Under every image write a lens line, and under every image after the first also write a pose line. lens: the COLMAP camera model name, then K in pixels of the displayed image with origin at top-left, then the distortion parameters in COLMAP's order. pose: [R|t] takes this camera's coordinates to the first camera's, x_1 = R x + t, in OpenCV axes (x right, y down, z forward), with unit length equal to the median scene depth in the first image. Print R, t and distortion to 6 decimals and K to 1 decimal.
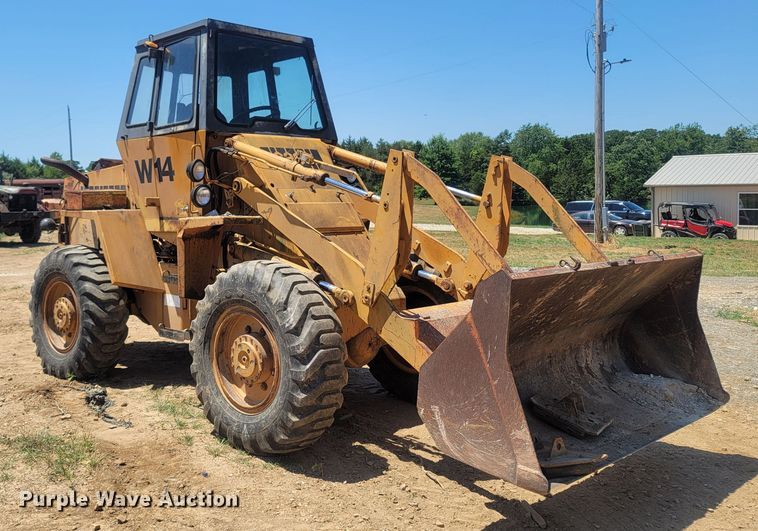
lens RADIAL K [[844.6, 0, 379.1], [0, 844.6, 259.9], [0, 0, 1]] dist [0.028622, 0.000000]
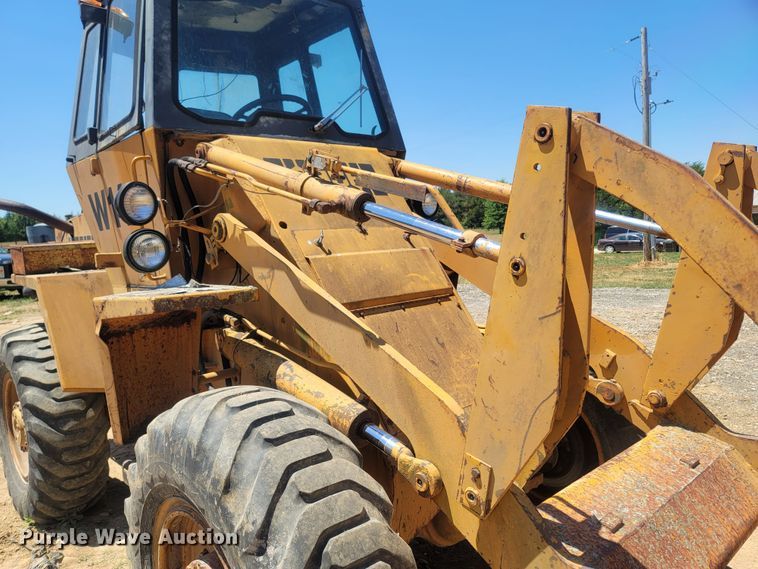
lens RADIAL K [[592.5, 0, 435.9], [0, 592.5, 295.6], [0, 0, 1]] dist [0.012643, 0.003927]
pose [[0.998464, -0.040769, -0.037507, -0.014953], [0.042119, 0.998466, 0.035929, -0.052134], [0.035985, -0.037453, 0.998650, 0.614379]]
